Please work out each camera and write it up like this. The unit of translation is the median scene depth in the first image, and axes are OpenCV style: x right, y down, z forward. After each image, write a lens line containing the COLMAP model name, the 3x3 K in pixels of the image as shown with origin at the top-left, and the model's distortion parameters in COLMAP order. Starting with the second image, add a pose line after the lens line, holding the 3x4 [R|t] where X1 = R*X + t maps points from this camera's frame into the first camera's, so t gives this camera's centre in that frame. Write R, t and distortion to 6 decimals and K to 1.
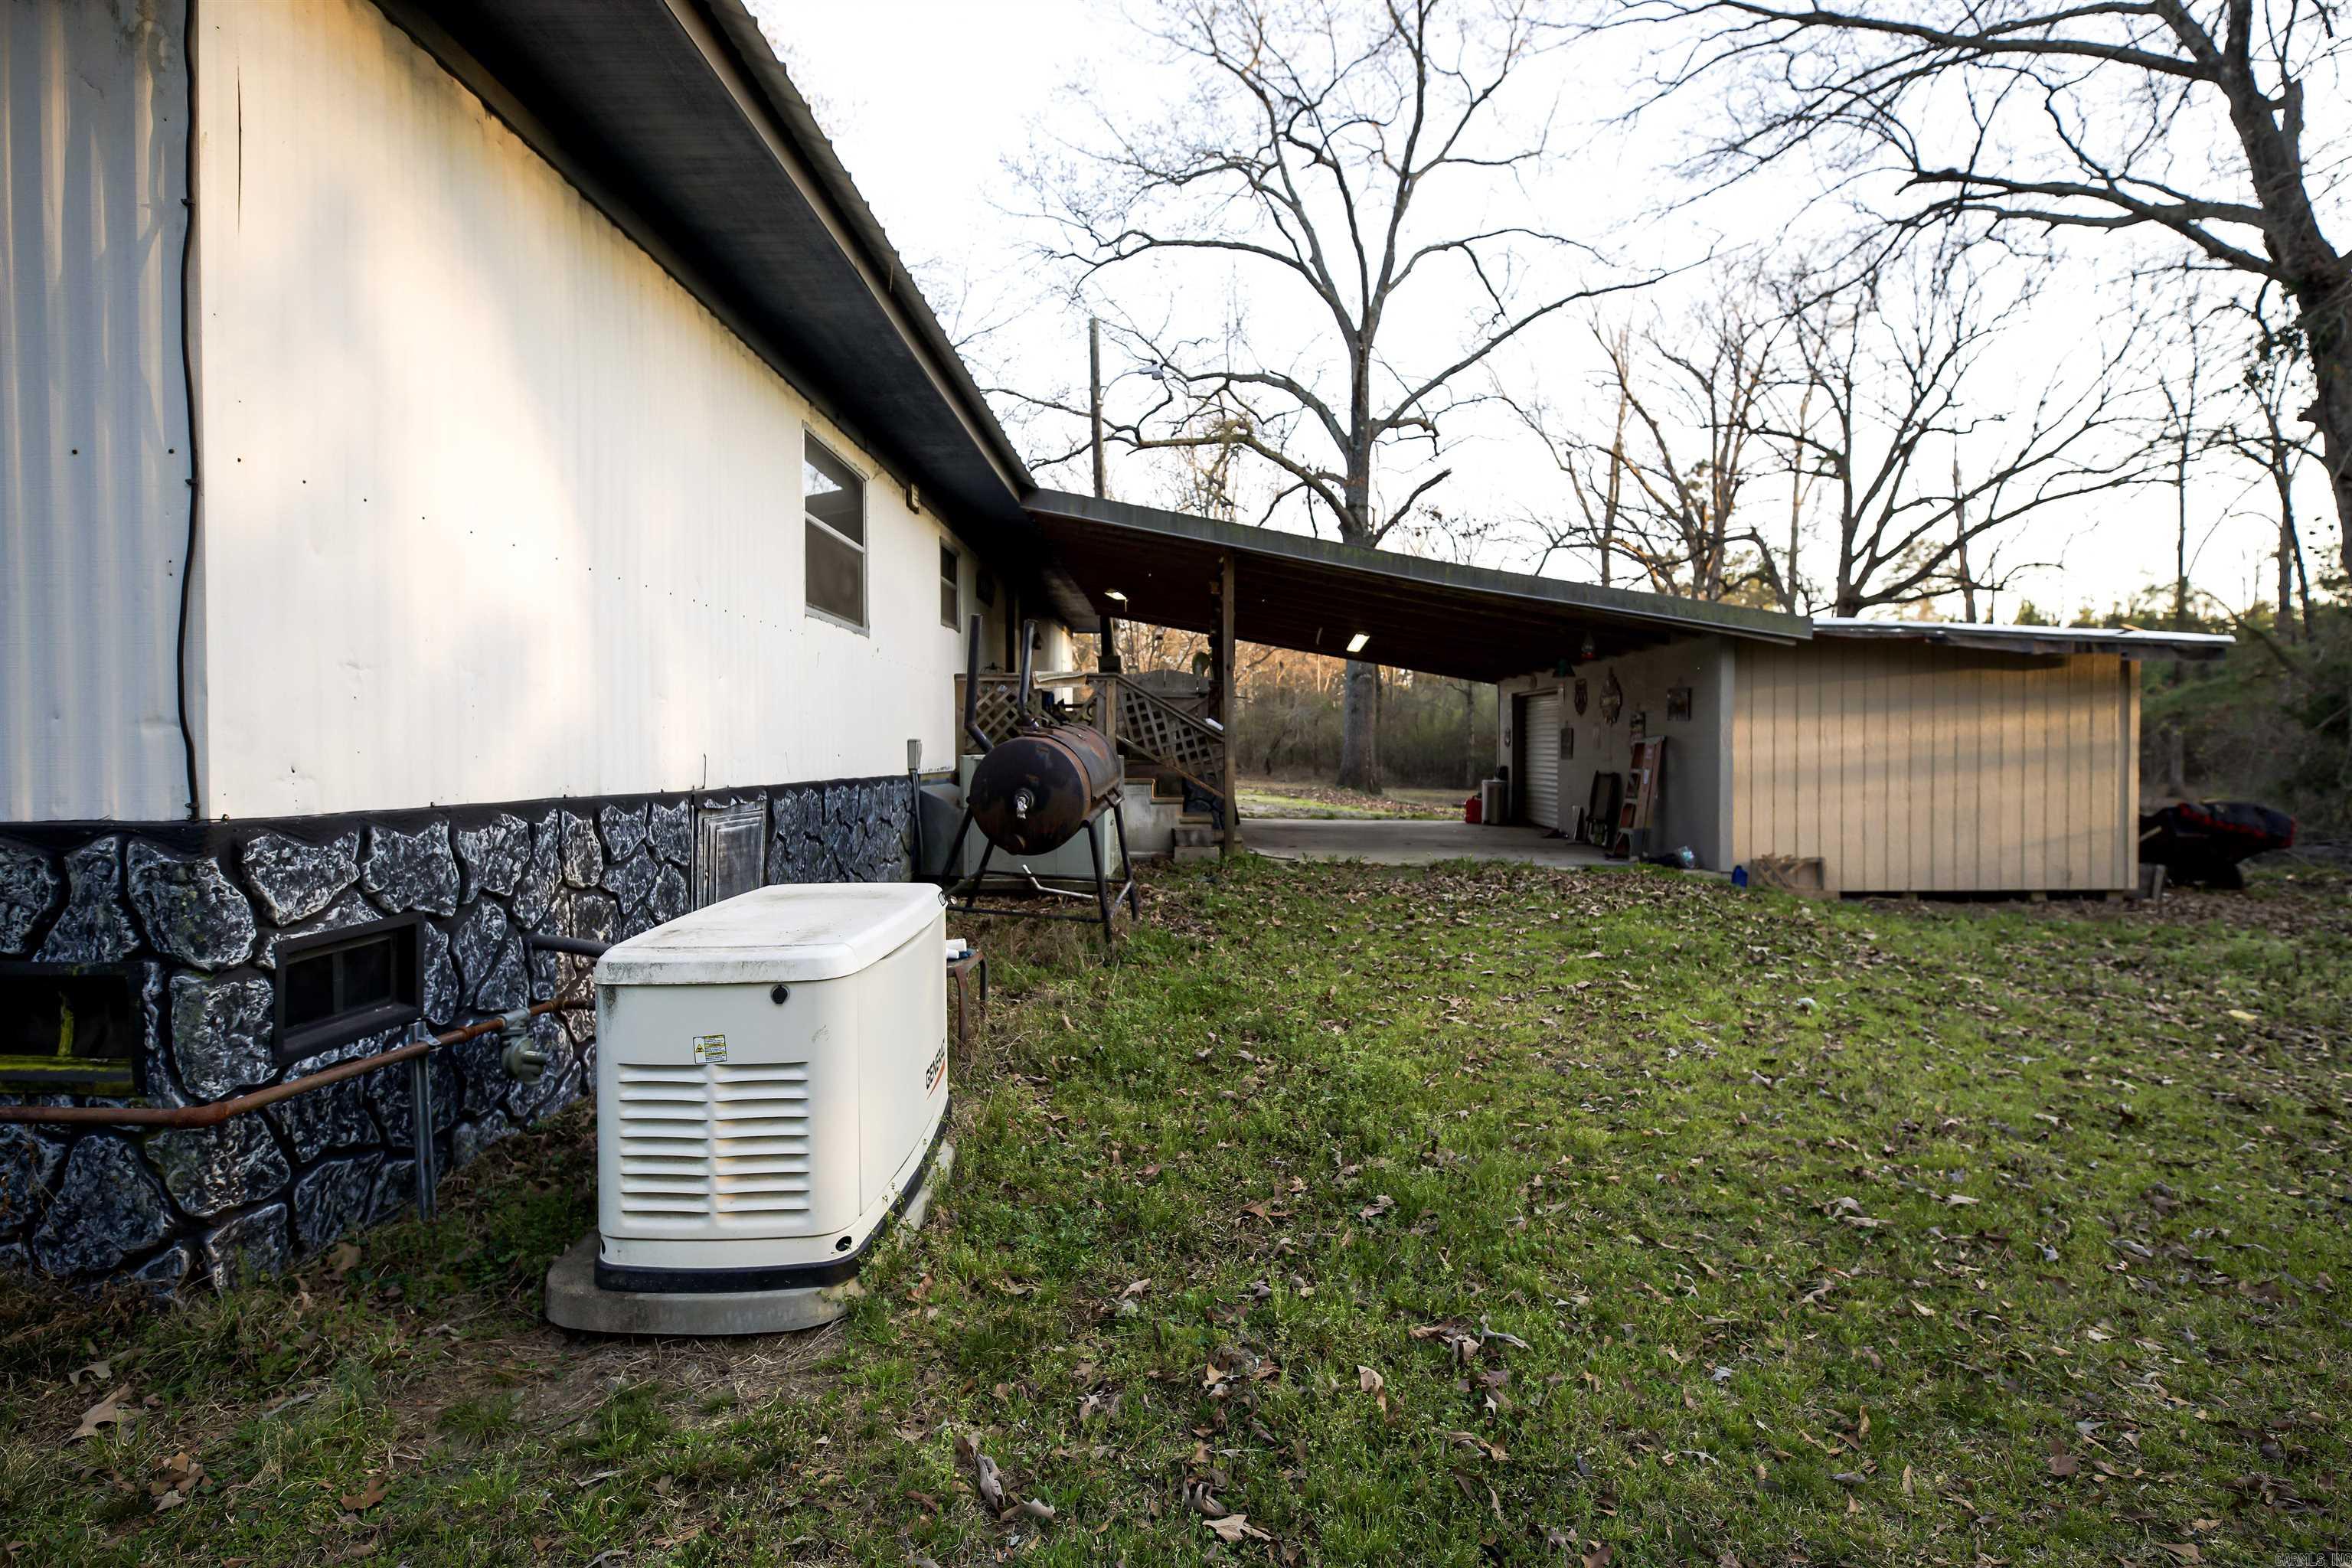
lens RADIAL K [[1111.9, 0, 1173.7], [0, 1111.9, 768.2], [0, 0, 1]] dist [-0.001327, -0.000014]
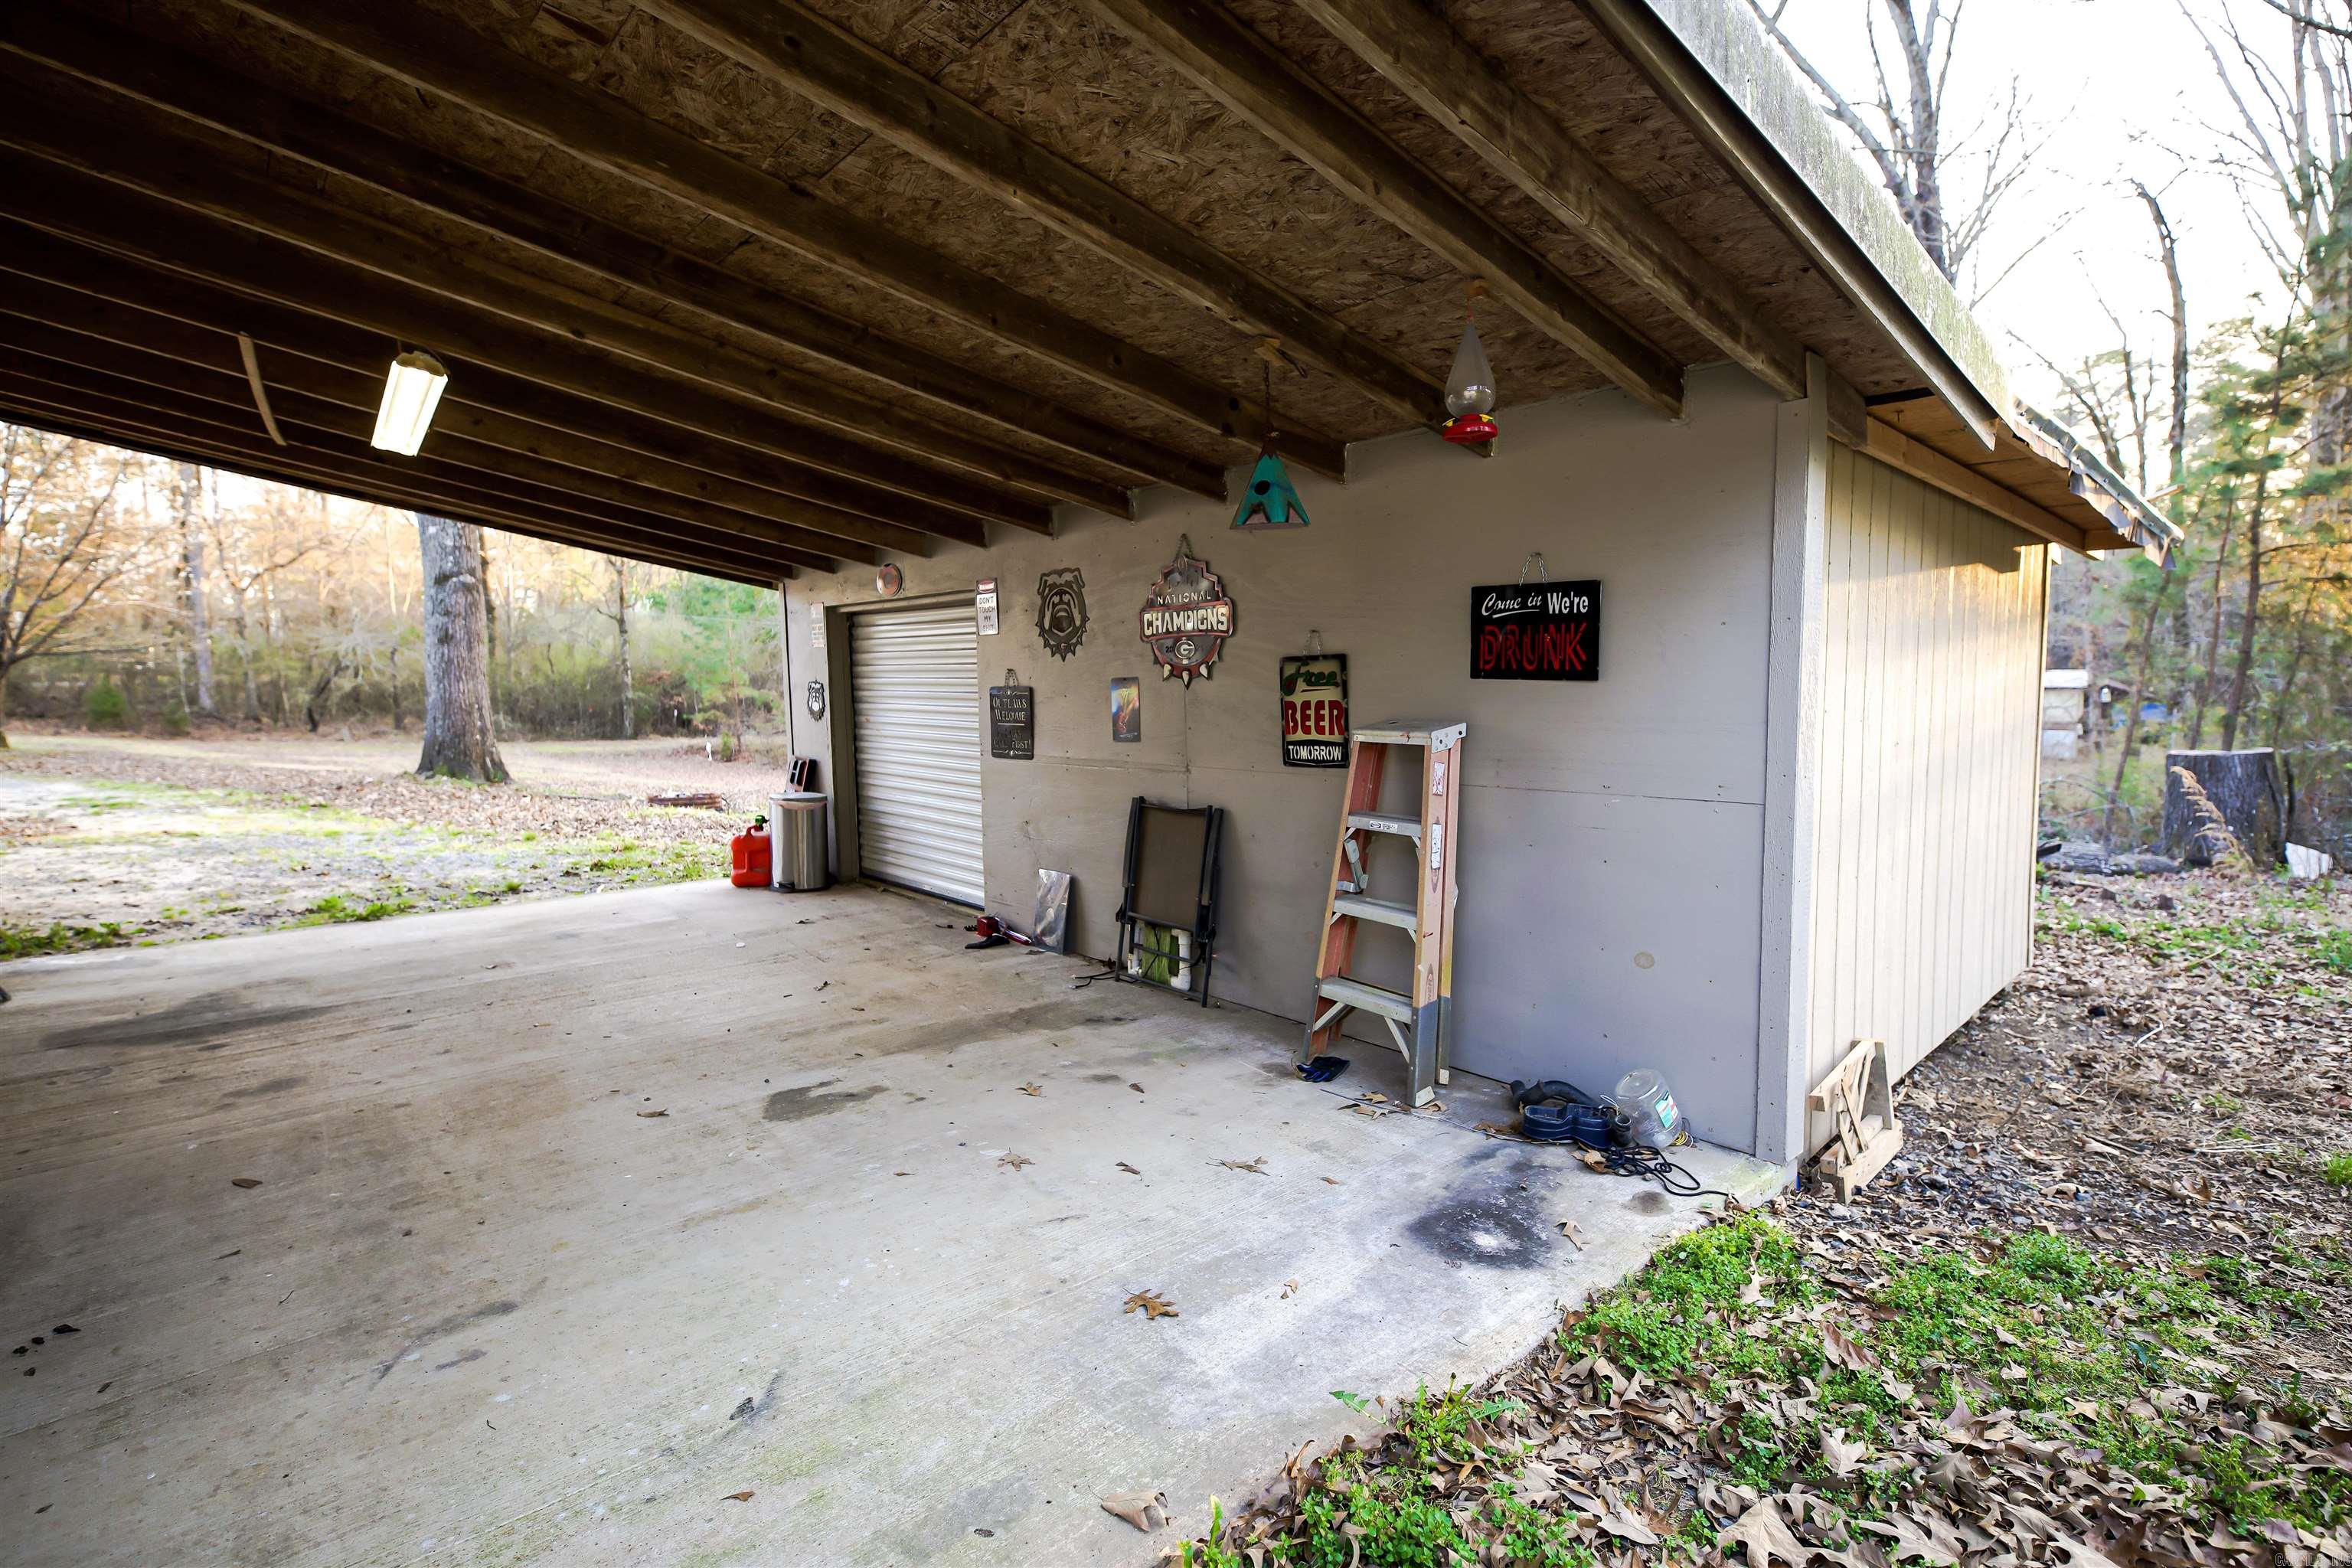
lens RADIAL K [[1111.9, 0, 1174.1], [0, 1111.9, 772.4], [0, 0, 1]] dist [-0.001327, -0.000014]
pose [[0.744919, -0.066857, 0.663796, 0.098810], [0.023981, 0.997006, 0.073506, -0.027912], [-0.666723, -0.038838, 0.744293, 0.549200]]
